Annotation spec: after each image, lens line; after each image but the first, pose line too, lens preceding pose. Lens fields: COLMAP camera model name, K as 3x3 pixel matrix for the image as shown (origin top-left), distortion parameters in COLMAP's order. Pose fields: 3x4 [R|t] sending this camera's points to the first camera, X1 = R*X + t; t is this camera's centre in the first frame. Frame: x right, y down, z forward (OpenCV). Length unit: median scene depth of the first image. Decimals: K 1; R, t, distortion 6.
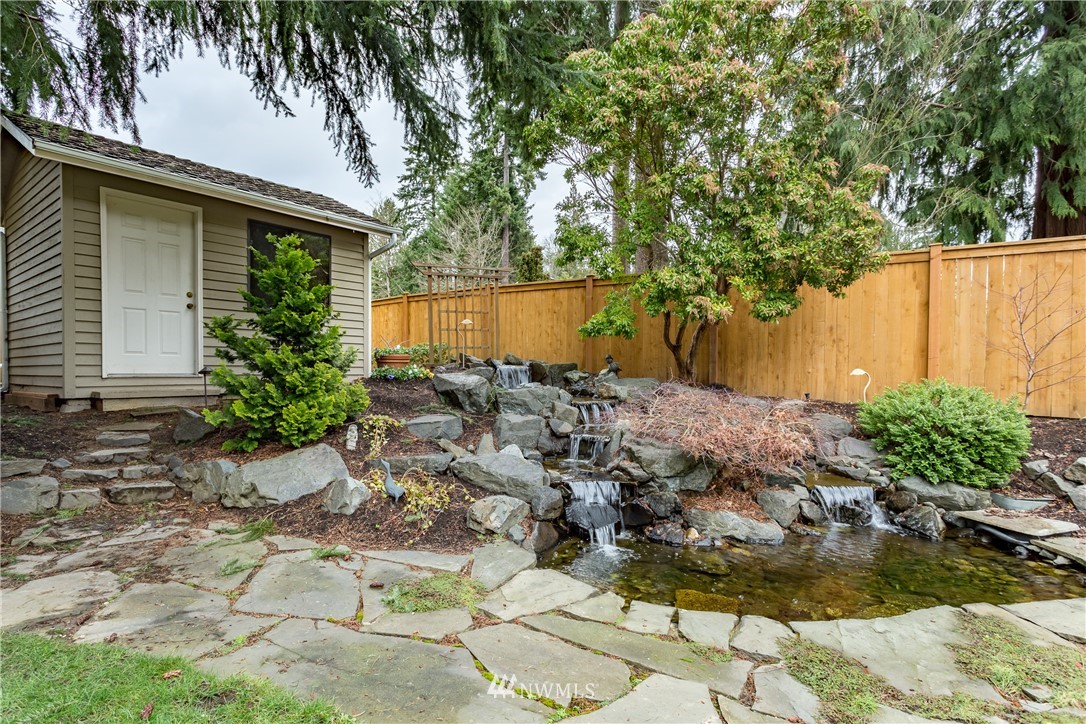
lens RADIAL K [[534.3, 0, 547.0], [0, 534.3, 390.4], [0, 0, 1]] dist [-0.015947, 0.000188]
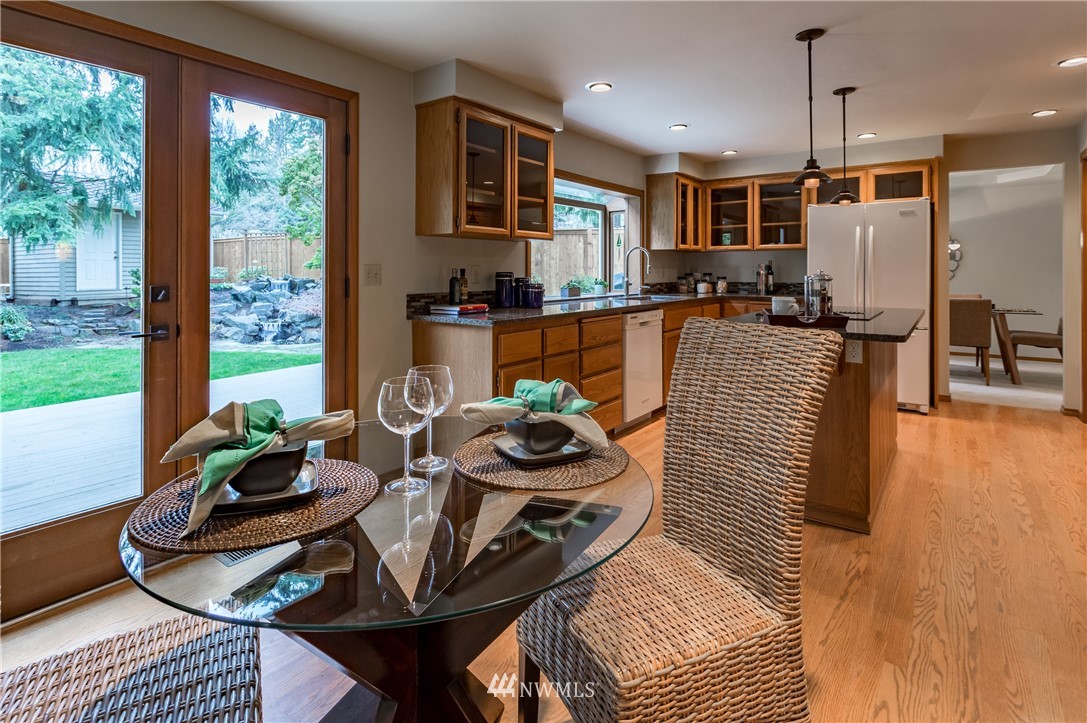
lens RADIAL K [[563.0, 0, 552.4], [0, 563.0, 273.3], [0, 0, 1]] dist [0.001993, -0.000898]
pose [[0.992311, -0.014980, 0.122860, 1.096963], [0.018113, 0.999538, -0.024420, -0.005235], [-0.122438, 0.026458, 0.992123, -2.020458]]
